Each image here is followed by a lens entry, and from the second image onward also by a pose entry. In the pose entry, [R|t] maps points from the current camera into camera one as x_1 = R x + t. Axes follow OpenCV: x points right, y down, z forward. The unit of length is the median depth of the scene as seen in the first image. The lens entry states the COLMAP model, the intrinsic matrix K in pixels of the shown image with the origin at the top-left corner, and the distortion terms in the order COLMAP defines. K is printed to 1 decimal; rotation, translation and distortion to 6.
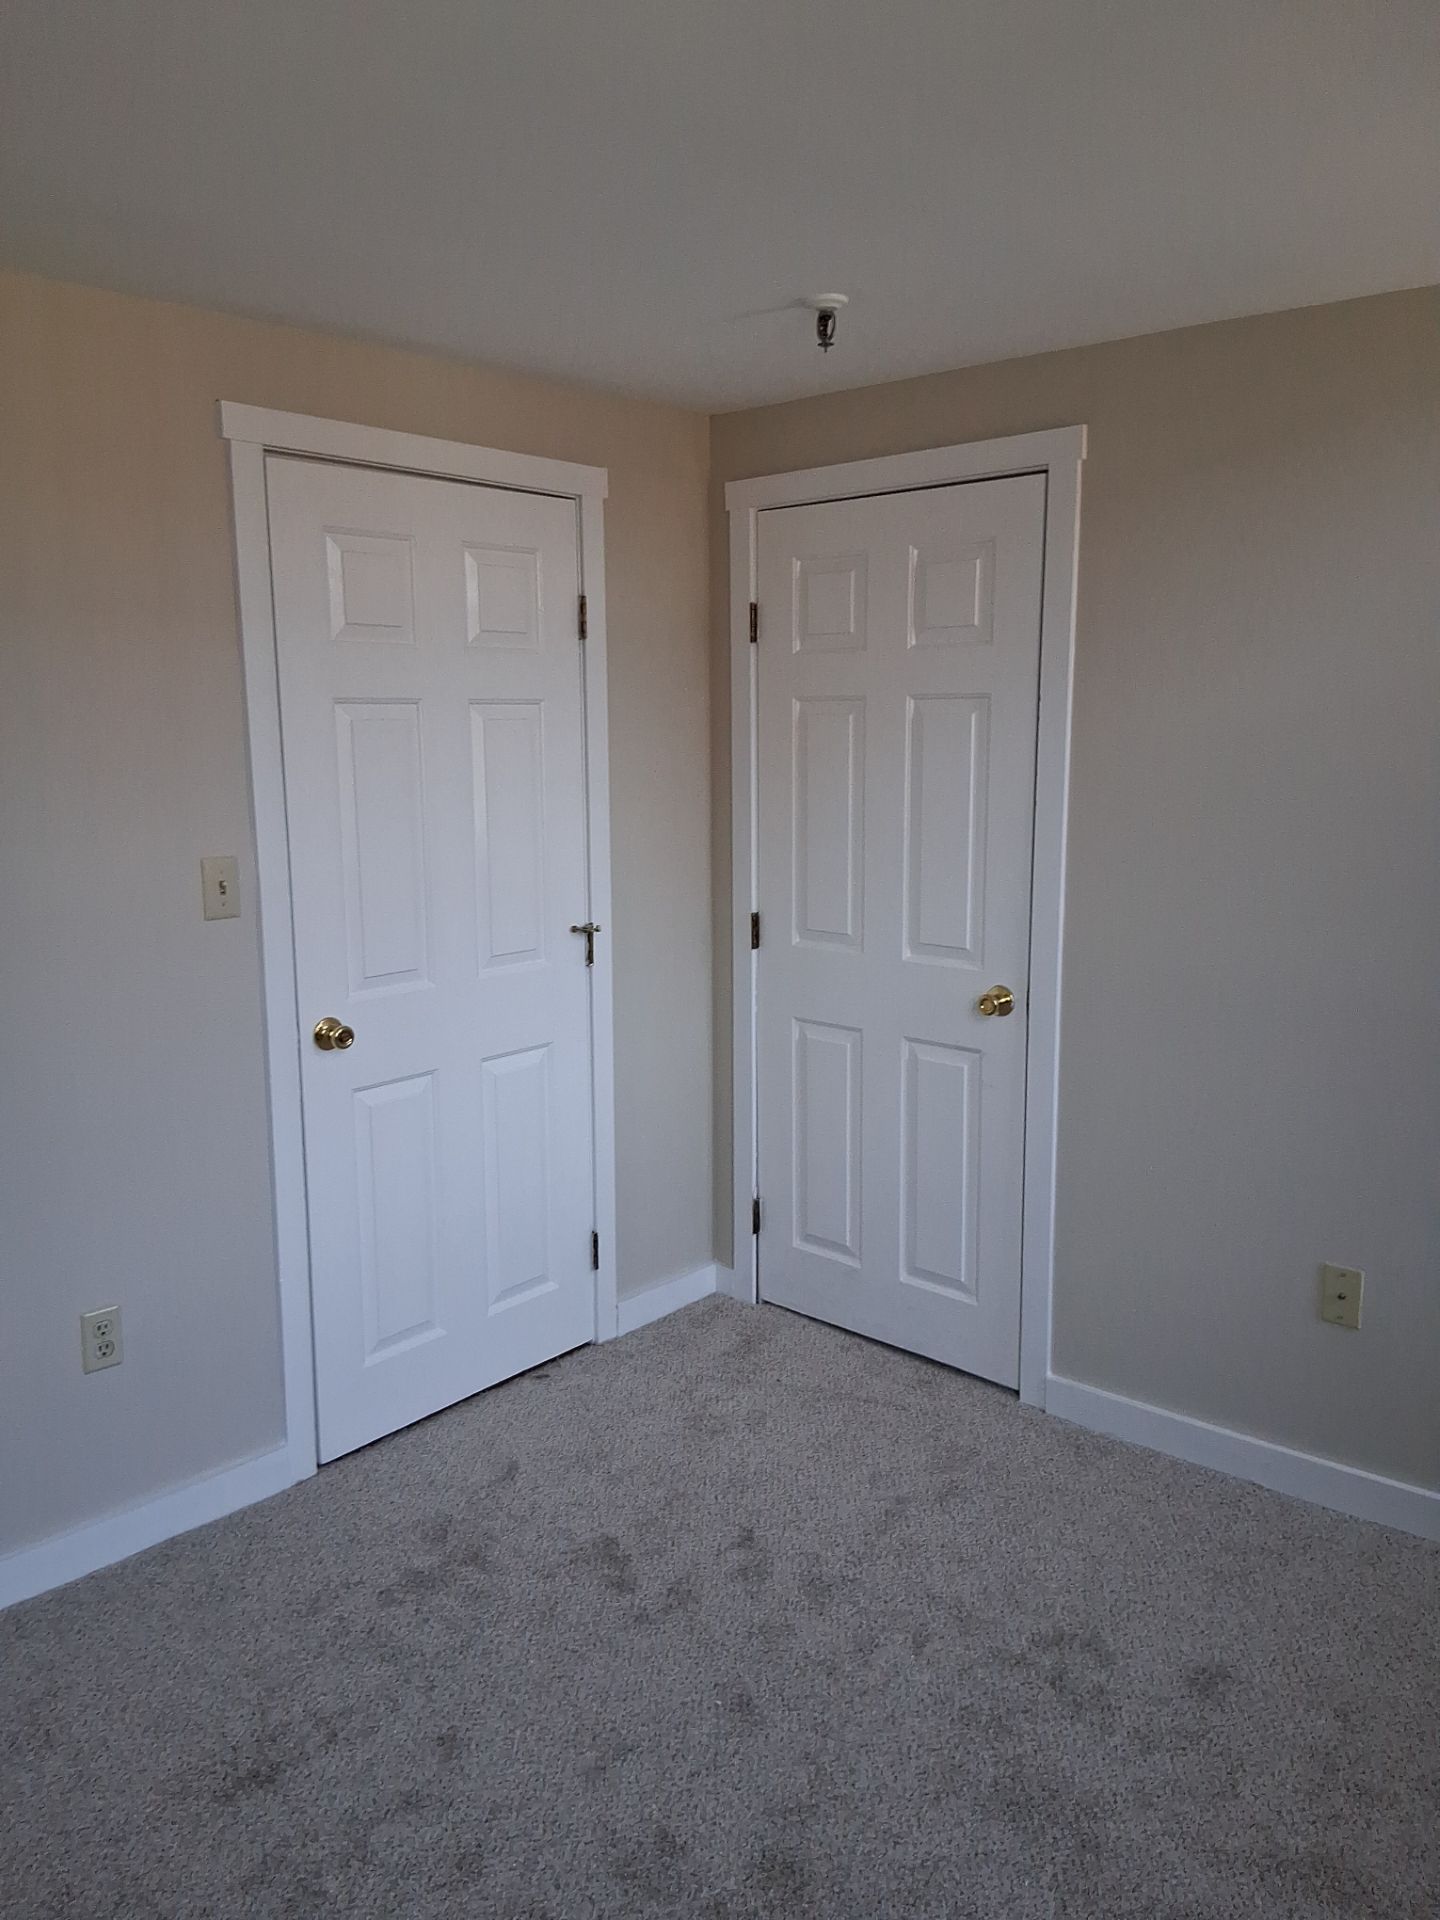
lens RADIAL K [[1360.5, 0, 720.0], [0, 1360.5, 960.0], [0, 0, 1]] dist [0.041652, -0.003410]
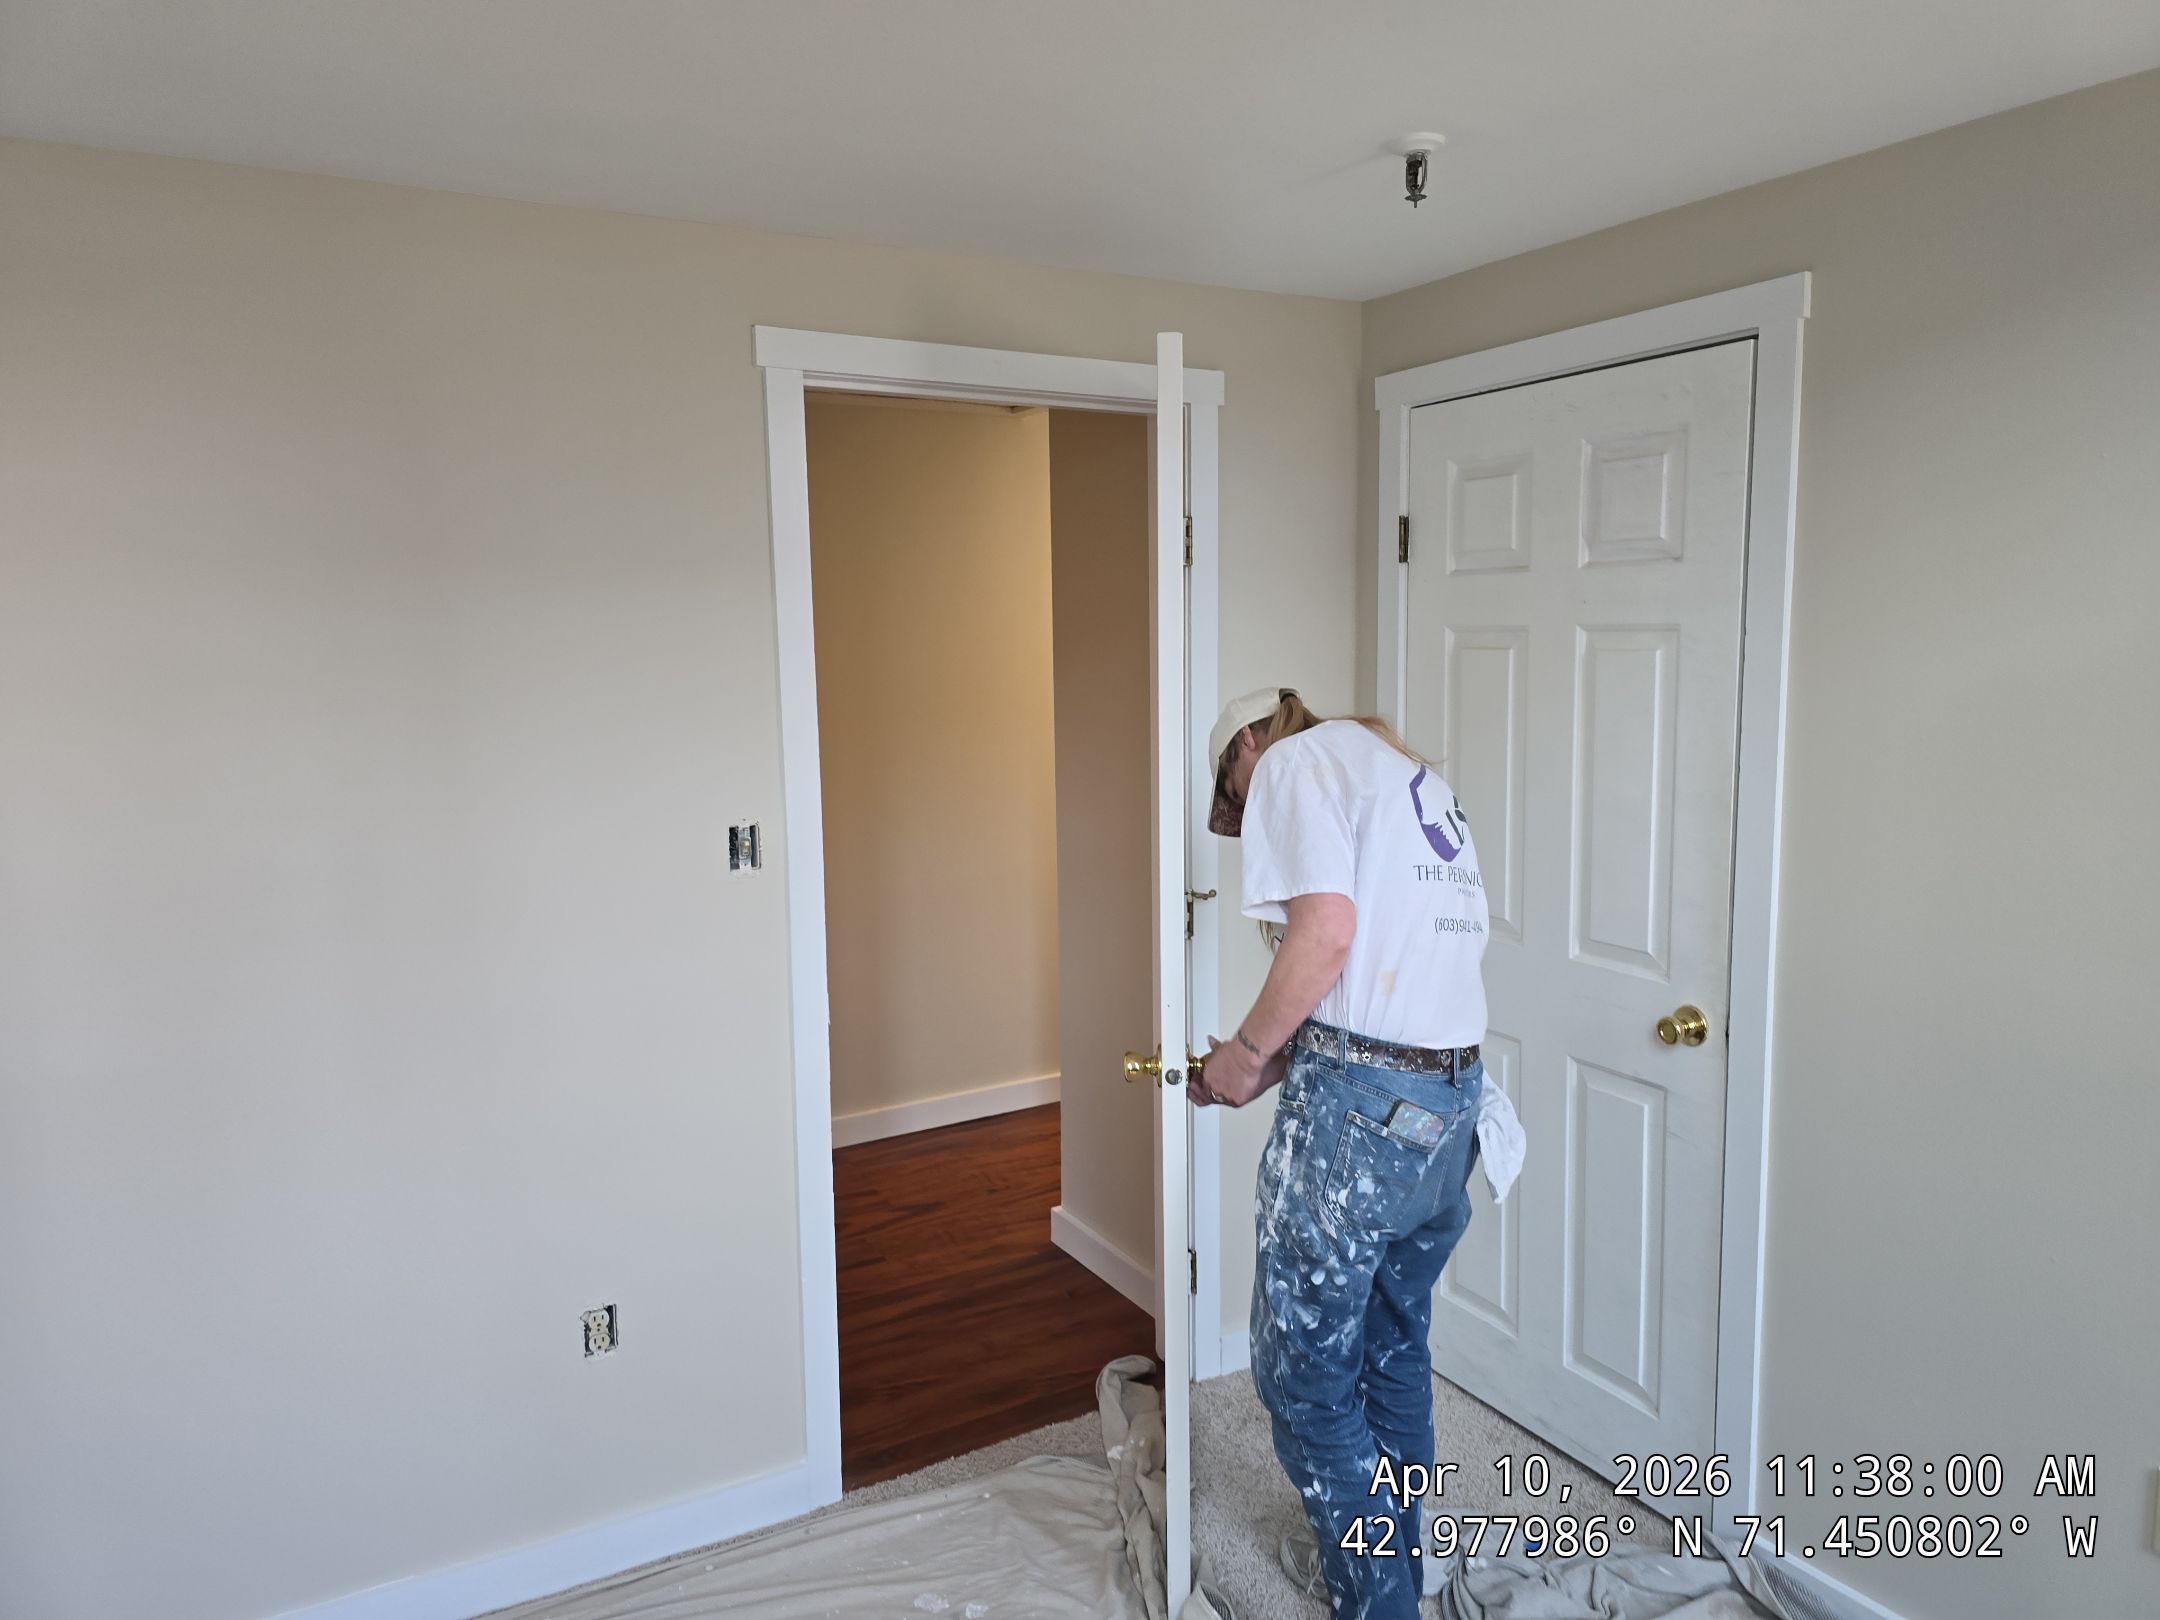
lens RADIAL K [[1402.6, 0, 1080.0], [0, 1402.6, 810.0], [0, 0, 1]] dist [0.008047, 0.001735]
pose [[0.954361, 0.028159, -0.297325, 0.107256], [-0.042519, 0.998215, -0.041939, -0.041303], [0.295613, 0.052667, 0.953855, 0.143254]]
